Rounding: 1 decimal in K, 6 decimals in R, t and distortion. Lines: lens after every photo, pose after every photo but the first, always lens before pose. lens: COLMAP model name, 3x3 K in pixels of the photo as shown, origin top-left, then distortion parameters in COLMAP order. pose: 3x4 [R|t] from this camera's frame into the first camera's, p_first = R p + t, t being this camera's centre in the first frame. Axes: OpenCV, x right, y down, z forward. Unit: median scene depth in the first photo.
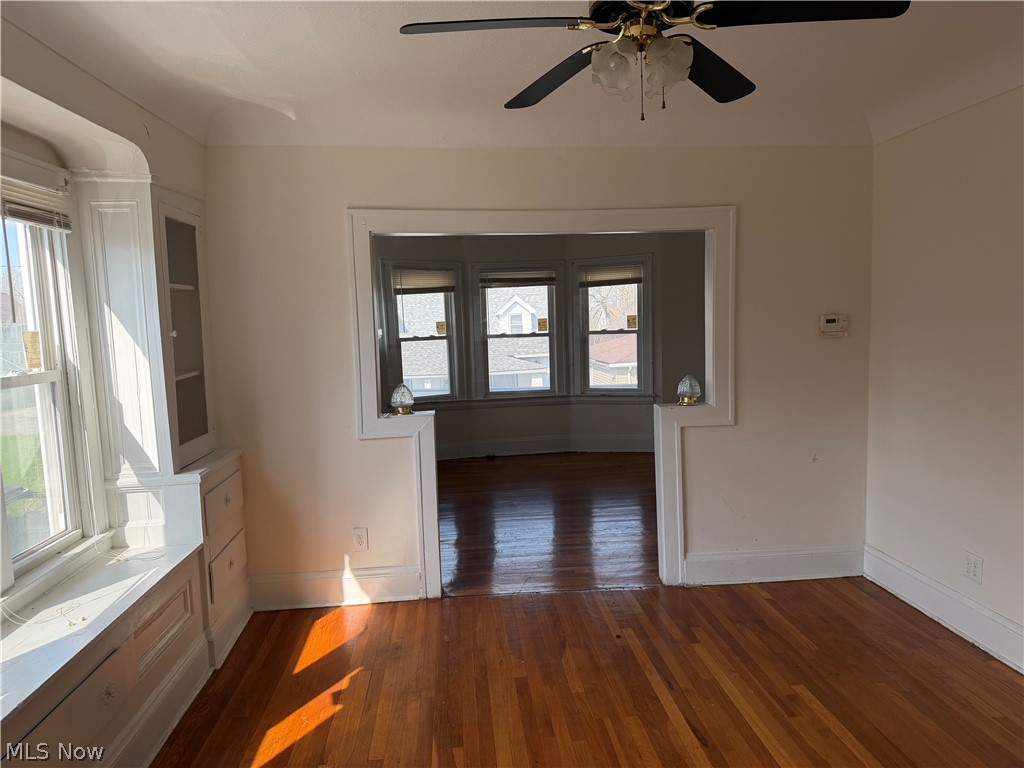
lens RADIAL K [[712.6, 0, 518.0], [0, 712.6, 391.8], [0, 0, 1]] dist [0.065646, -0.081705]
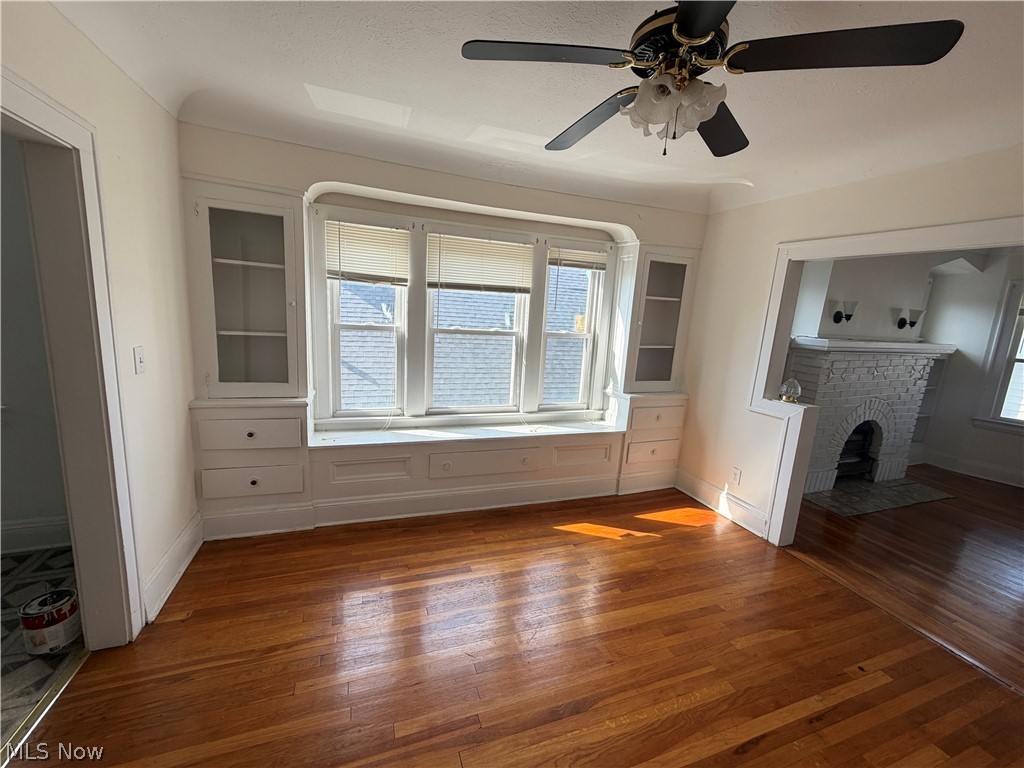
lens RADIAL K [[407.0, 0, 505.4], [0, 407.0, 384.1], [0, 0, 1]] dist [-0.000928, 0.000537]
pose [[0.250613, 0.219588, -0.942854, 0.200121], [-0.165496, 0.969316, 0.181762, -0.024205], [0.953837, 0.110487, 0.279264, 0.151080]]
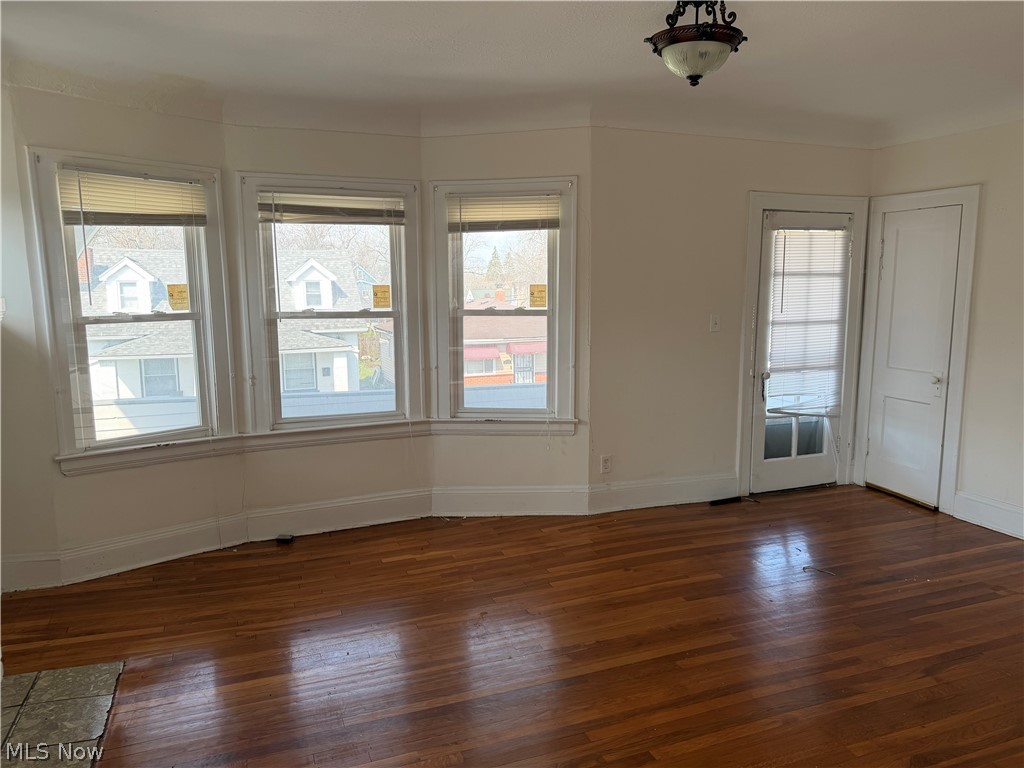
lens RADIAL K [[712.6, 0, 515.6], [0, 712.6, 386.8], [0, 0, 1]] dist [0.065646, -0.081705]
pose [[0.961923, -0.009928, 0.273139, -0.018426], [0.001055, 0.999468, 0.032612, -0.042544], [-0.273317, -0.031082, 0.961422, 0.443837]]
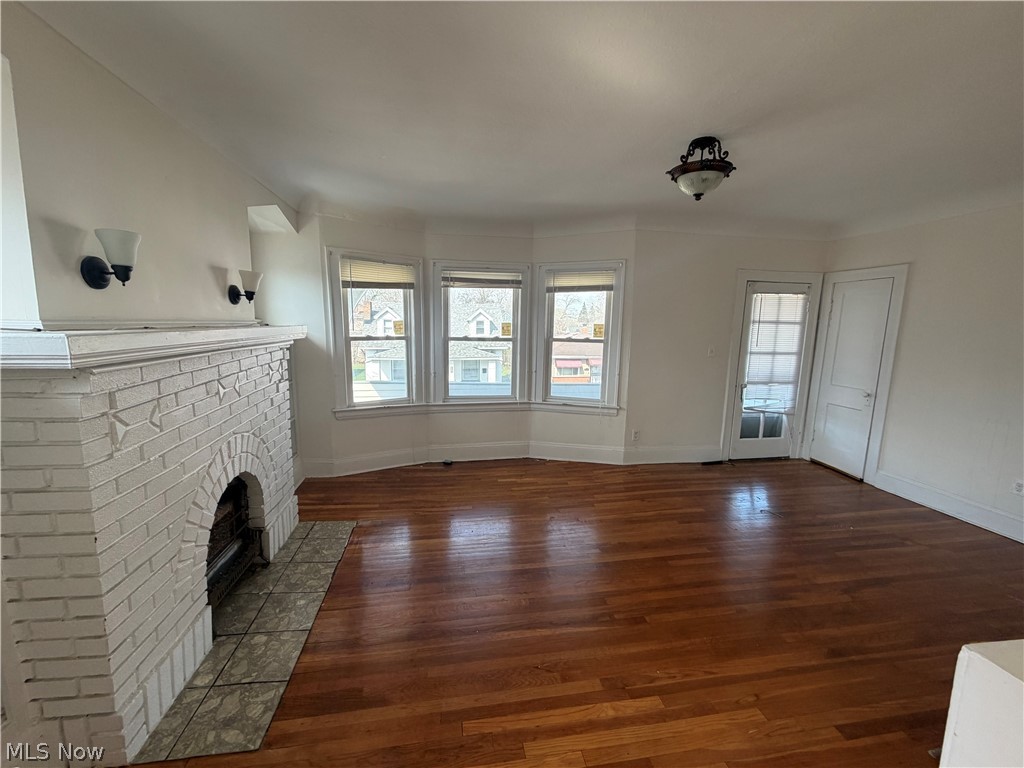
lens RADIAL K [[407.0, 0, 511.6], [0, 407.0, 385.3], [0, 0, 1]] dist [-0.000928, 0.000537]
pose [[0.996060, 0.038161, 0.080053, 0.000043], [-0.041748, 0.998175, 0.043623, -0.043498], [-0.078242, -0.046793, 0.995836, 0.455734]]
